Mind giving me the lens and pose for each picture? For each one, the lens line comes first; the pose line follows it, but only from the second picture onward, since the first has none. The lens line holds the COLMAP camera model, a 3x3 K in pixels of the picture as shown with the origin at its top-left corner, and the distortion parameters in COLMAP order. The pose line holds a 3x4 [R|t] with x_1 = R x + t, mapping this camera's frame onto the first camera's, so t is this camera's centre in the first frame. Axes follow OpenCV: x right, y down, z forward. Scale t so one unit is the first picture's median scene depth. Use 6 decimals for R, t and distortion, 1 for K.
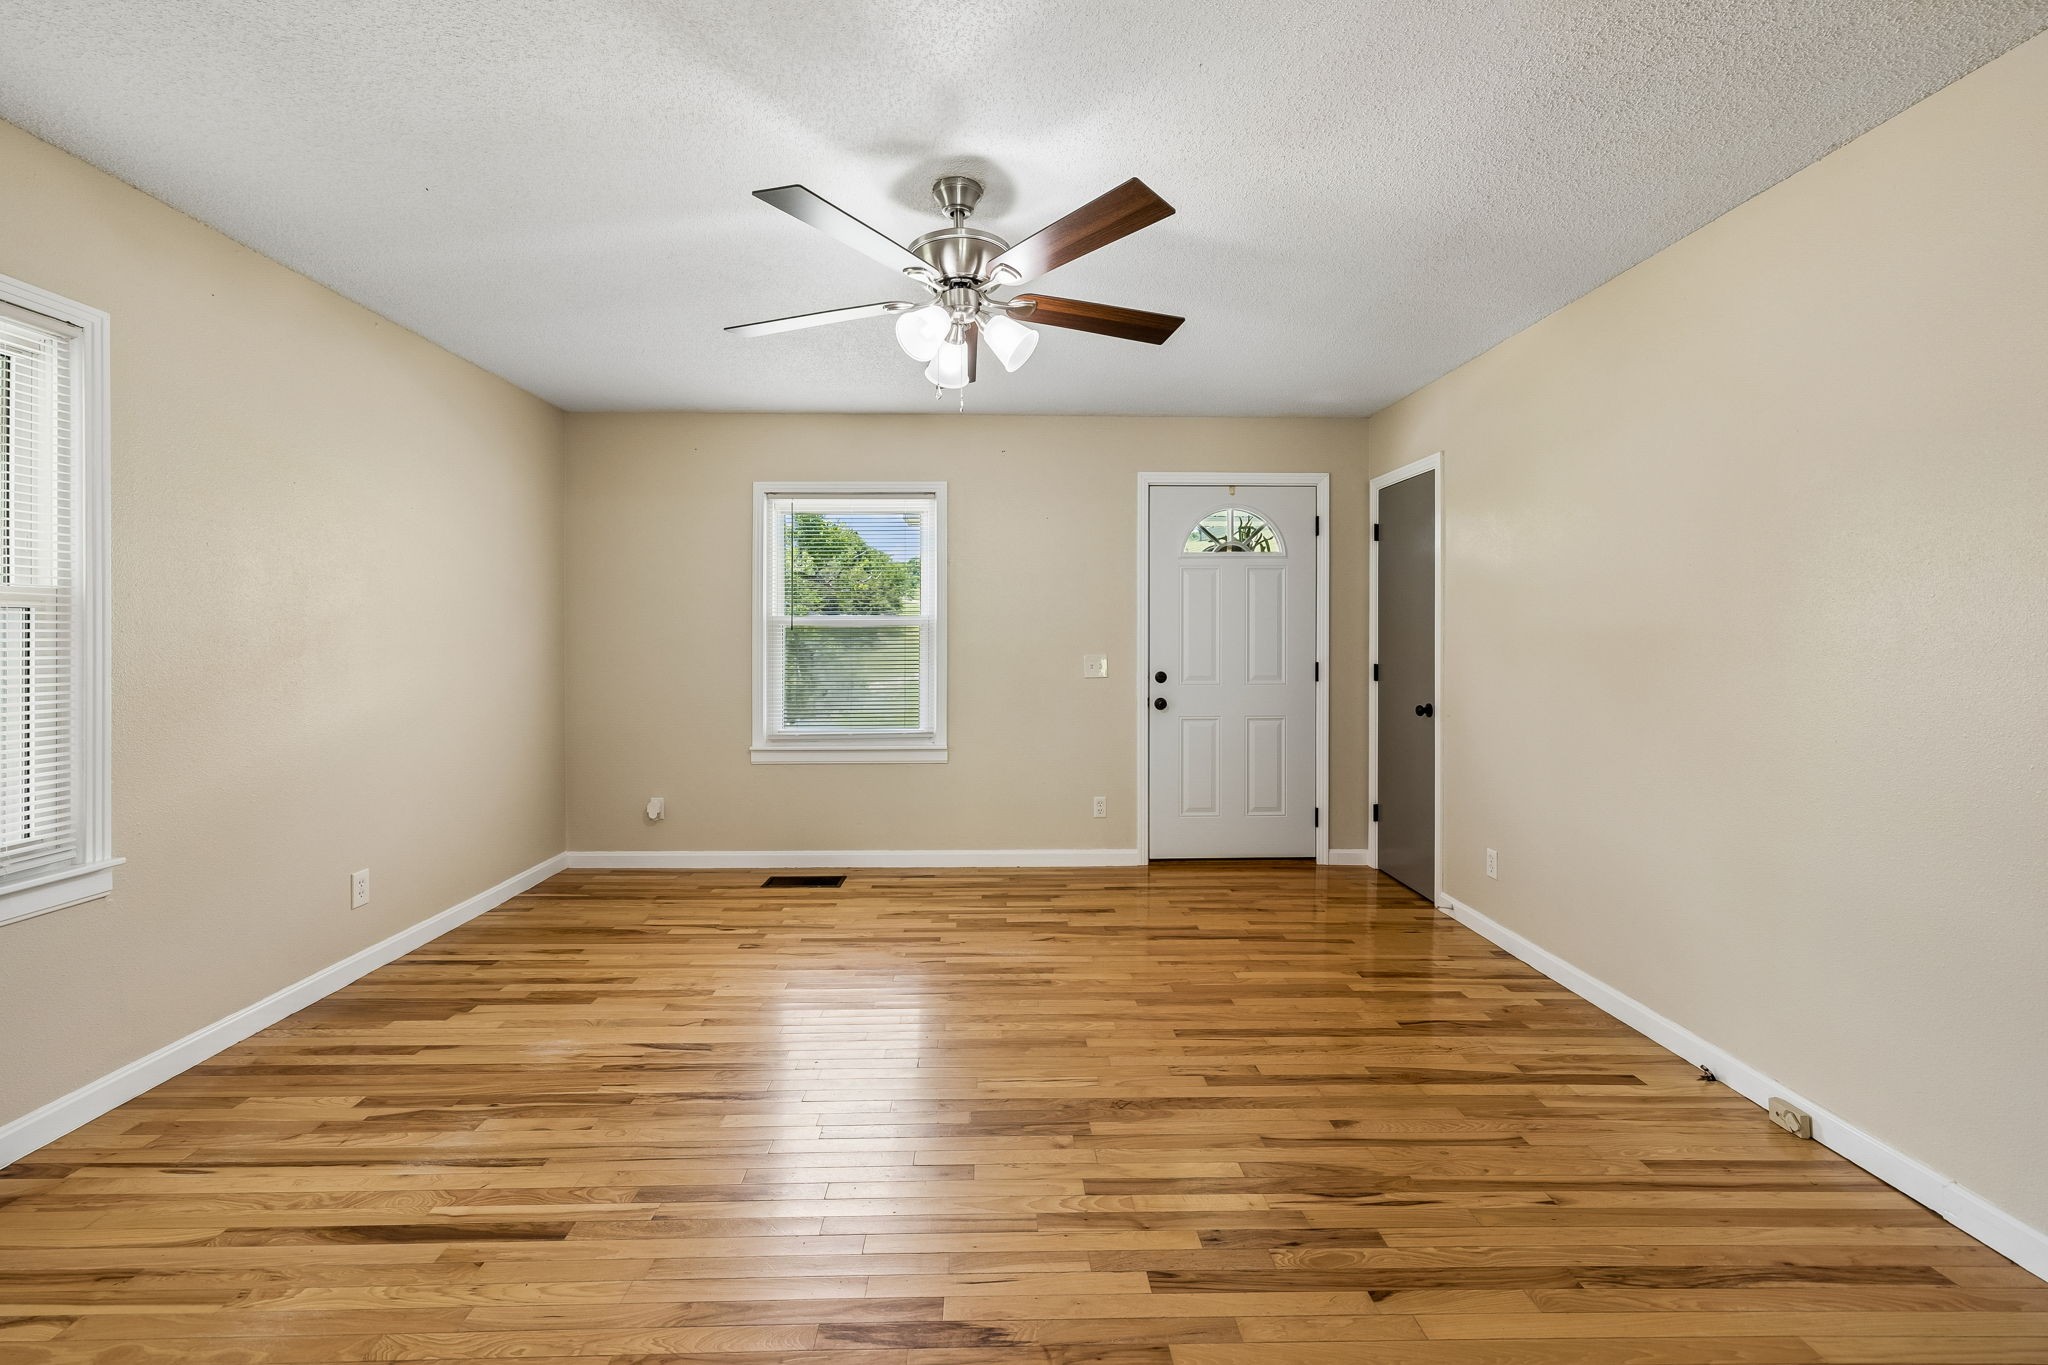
lens RADIAL K [[860.2, 0, 1015.8], [0, 860.2, 637.7], [0, 0, 1]] dist [-0.000629, 0.001045]
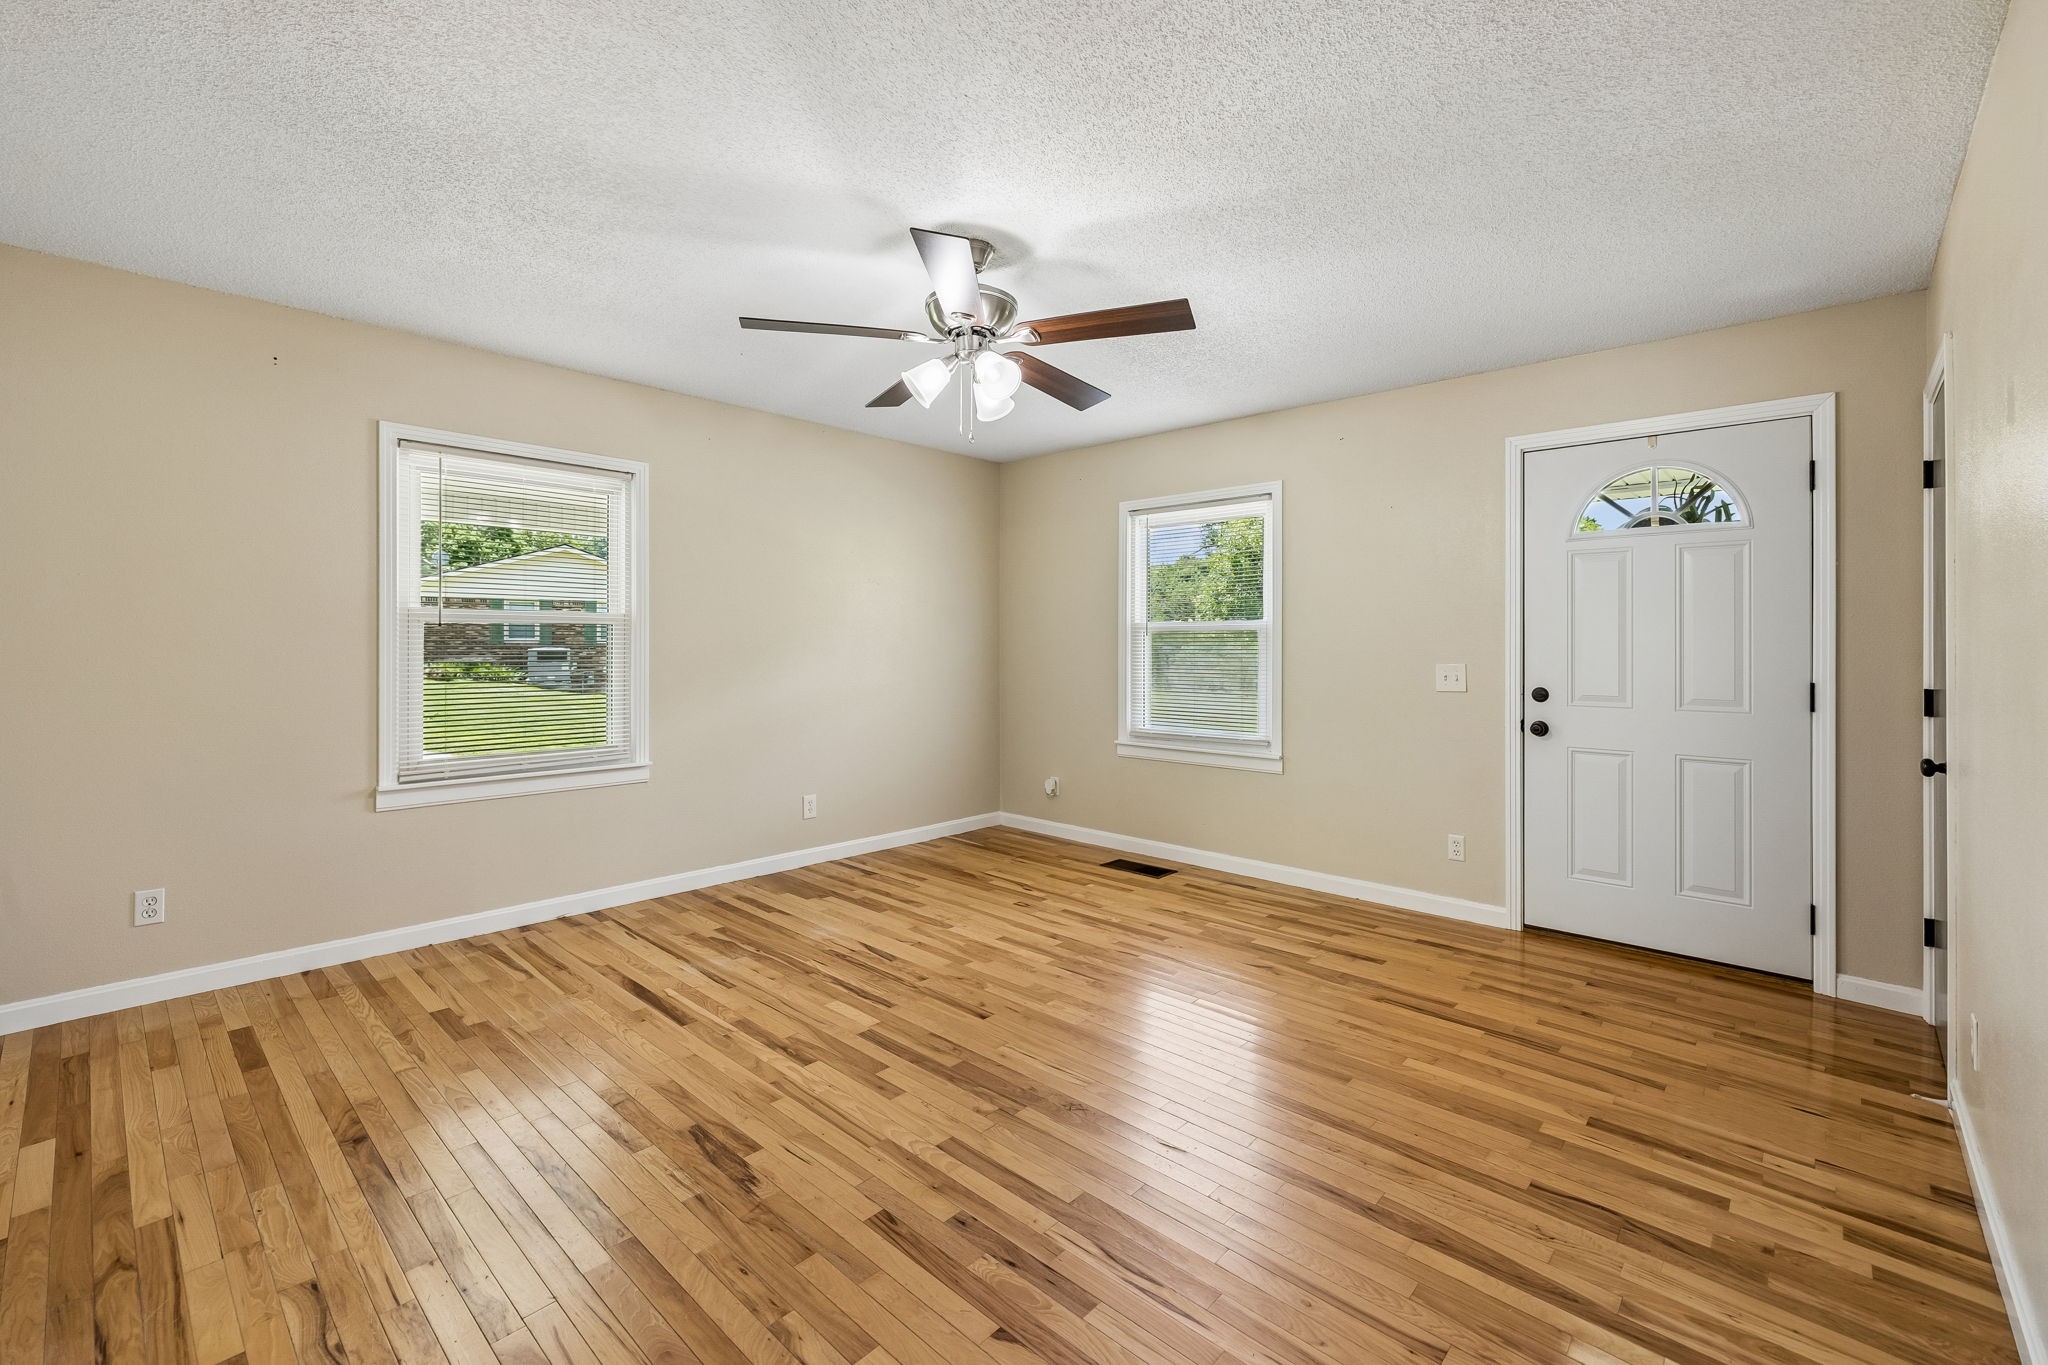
lens RADIAL K [[862.2, 0, 1030.2], [0, 862.2, 634.4], [0, 0, 1]] dist [0.000520, 0.000626]
pose [[0.721079, -0.003627, -0.692844, 0.579535], [-0.004369, 0.999943, -0.009782, 0.001229], [0.692839, 0.010080, 0.721021, 0.173149]]
